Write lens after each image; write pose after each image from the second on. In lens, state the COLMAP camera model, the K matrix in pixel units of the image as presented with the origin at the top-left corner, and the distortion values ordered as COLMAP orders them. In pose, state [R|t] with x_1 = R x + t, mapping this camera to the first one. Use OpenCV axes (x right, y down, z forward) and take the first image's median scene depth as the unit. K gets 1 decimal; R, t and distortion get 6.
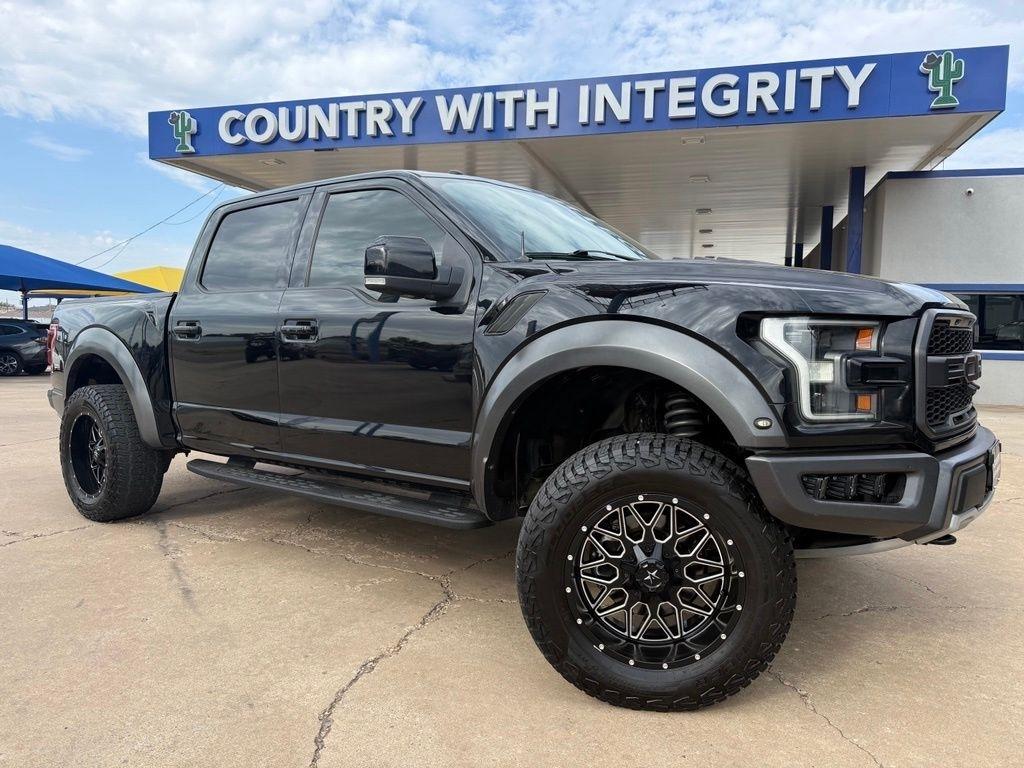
lens RADIAL K [[721.6, 0, 511.0], [0, 721.6, 386.0], [0, 0, 1]] dist [0.016884, -0.018756]
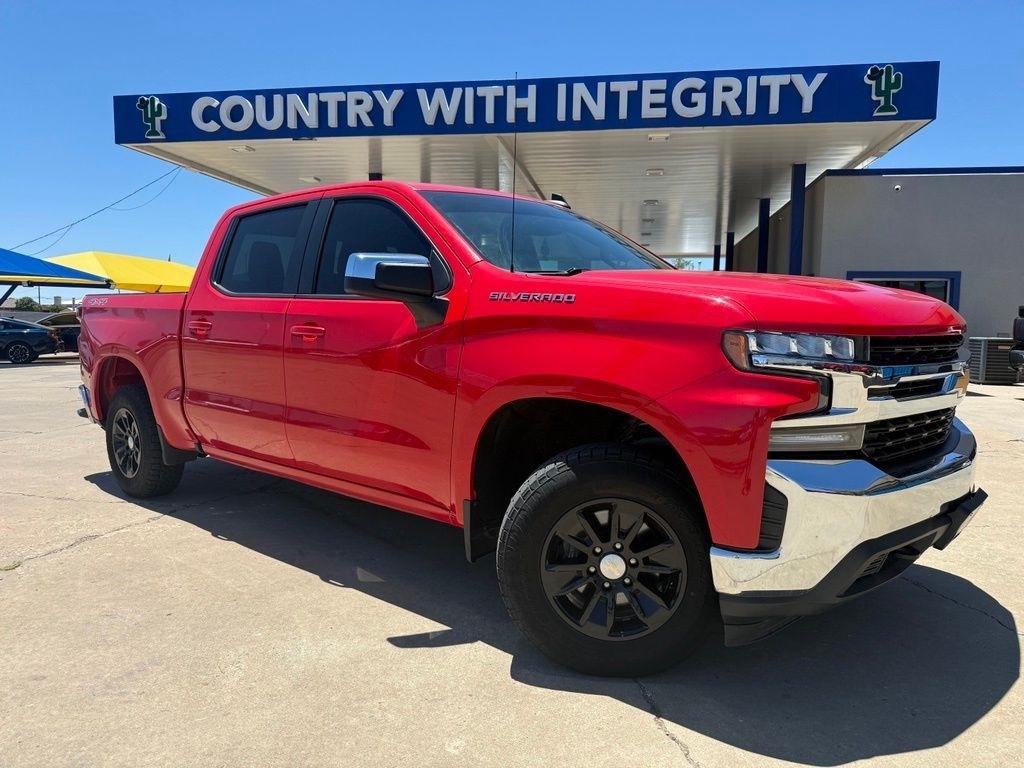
lens RADIAL K [[721.6, 0, 511.7], [0, 721.6, 386.7], [0, 0, 1]] dist [0.016884, -0.018756]
pose [[0.993413, -0.018178, 0.113134, -0.098206], [0.015723, 0.999622, 0.022556, 0.002386], [-0.113502, -0.020629, 0.993324, -0.052939]]
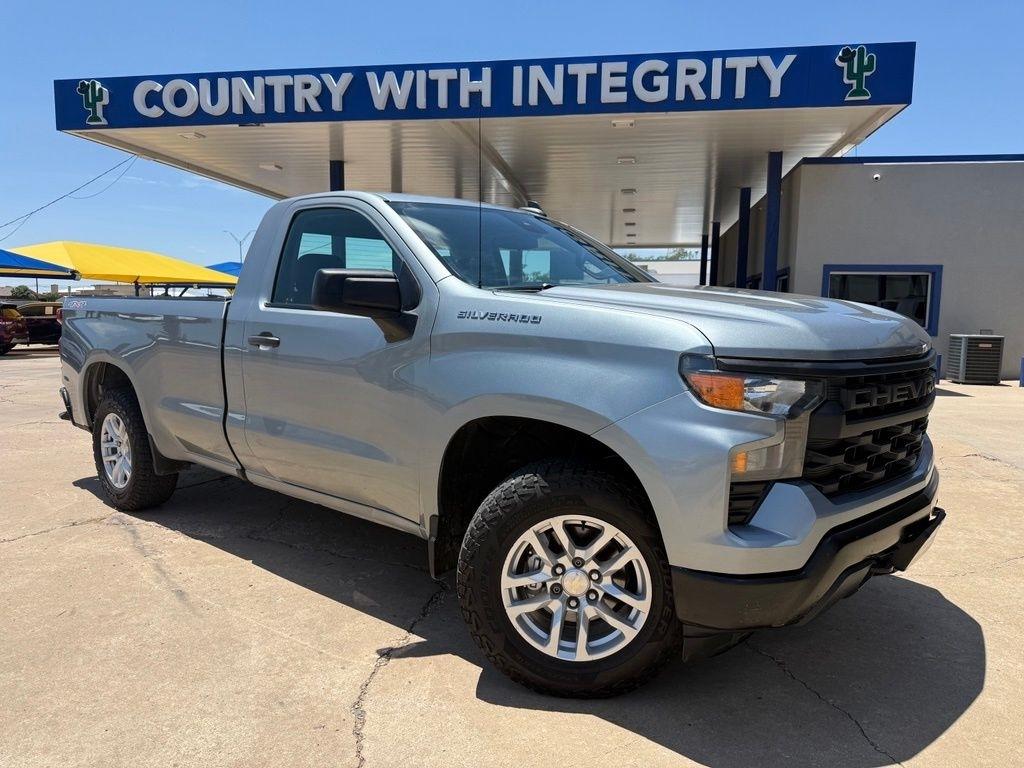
lens RADIAL K [[721.6, 0, 508.2], [0, 721.6, 386.4], [0, 0, 1]] dist [0.016884, -0.018756]
pose [[0.994237, -0.017046, 0.105841, -0.025386], [0.013160, 0.999217, 0.037307, -0.010109], [-0.106394, -0.035699, 0.993683, -0.011980]]
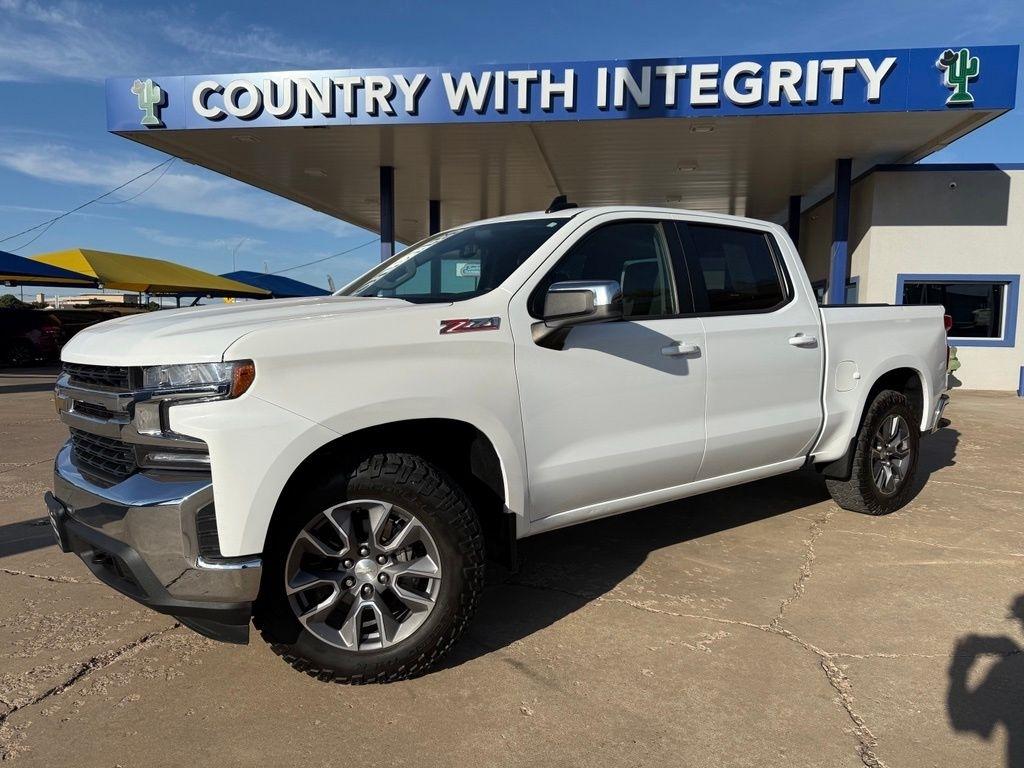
lens RADIAL K [[721.6, 0, 509.8], [0, 721.6, 385.7], [0, 0, 1]] dist [0.016884, -0.018756]
pose [[0.991409, -0.017144, 0.129673, -0.150727], [0.014129, 0.999609, 0.024132, -0.015899], [-0.130036, -0.022093, 0.991263, 0.048273]]
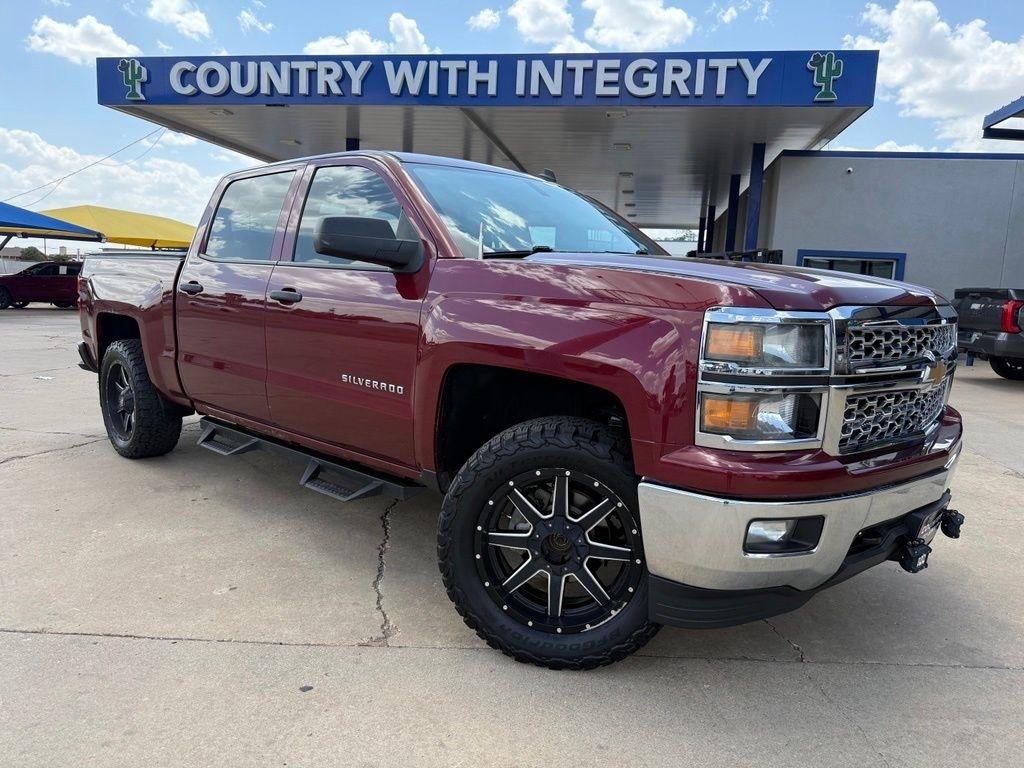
lens RADIAL K [[721.6, 0, 512.3], [0, 721.6, 384.3], [0, 0, 1]] dist [0.016884, -0.018756]
pose [[0.994305, 0.009681, 0.106136, -0.024836], [-0.016909, 0.997582, 0.067411, 0.004050], [-0.105226, -0.068822, 0.992064, -0.127361]]
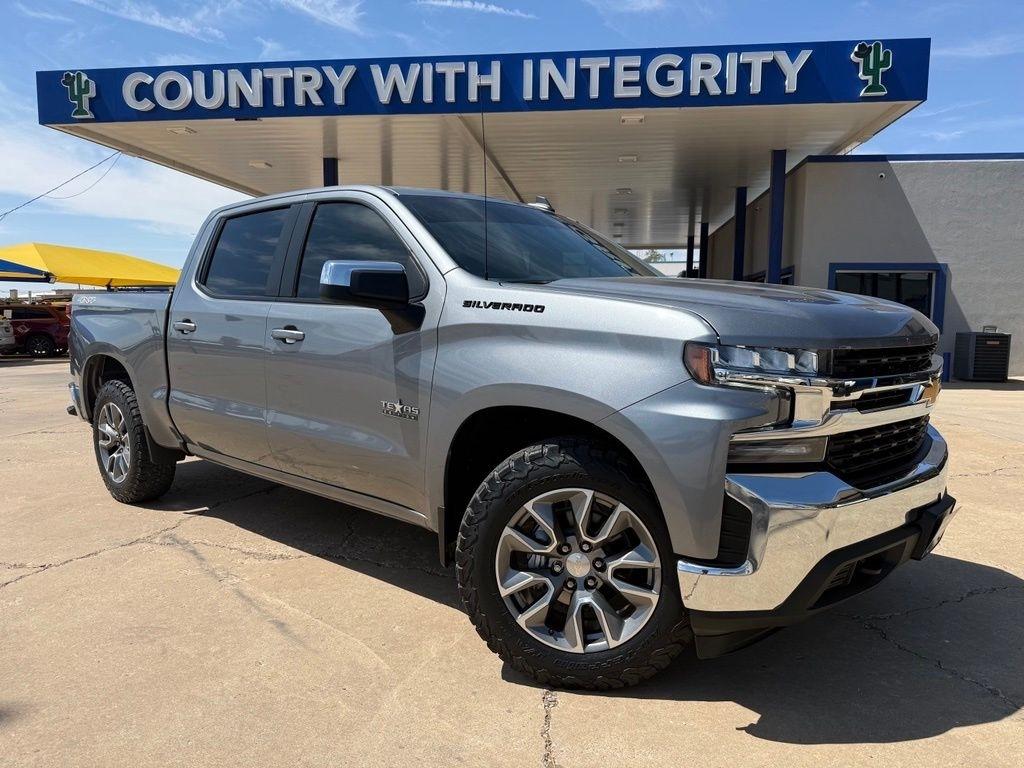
lens RADIAL K [[721.6, 0, 510.6], [0, 721.6, 388.2], [0, 0, 1]] dist [0.016884, -0.018756]
pose [[0.988535, -0.027868, 0.148395, -0.078317], [0.022625, 0.999063, 0.036899, -0.009536], [-0.149284, -0.033118, 0.988240, 0.021748]]
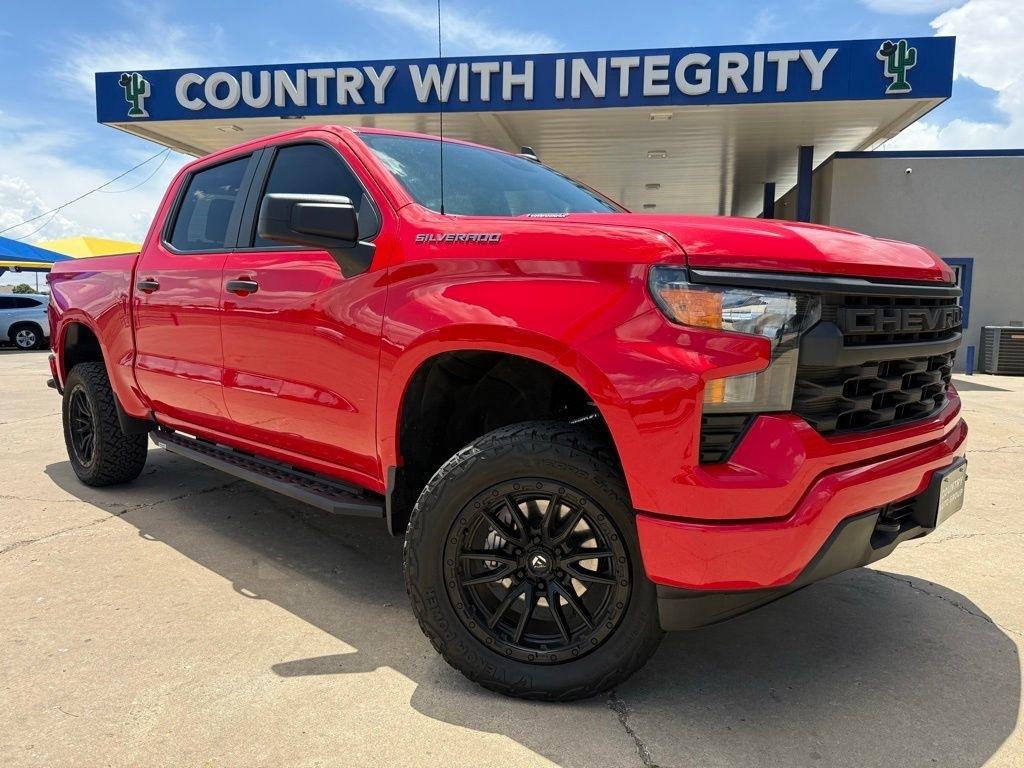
lens RADIAL K [[721.6, 0, 510.0], [0, 721.6, 388.3], [0, 0, 1]] dist [0.016884, -0.018756]
pose [[0.993702, -0.016902, 0.110776, -0.087799], [0.012564, 0.999131, 0.039744, 0.003376], [-0.111351, -0.038102, 0.993050, -0.018002]]
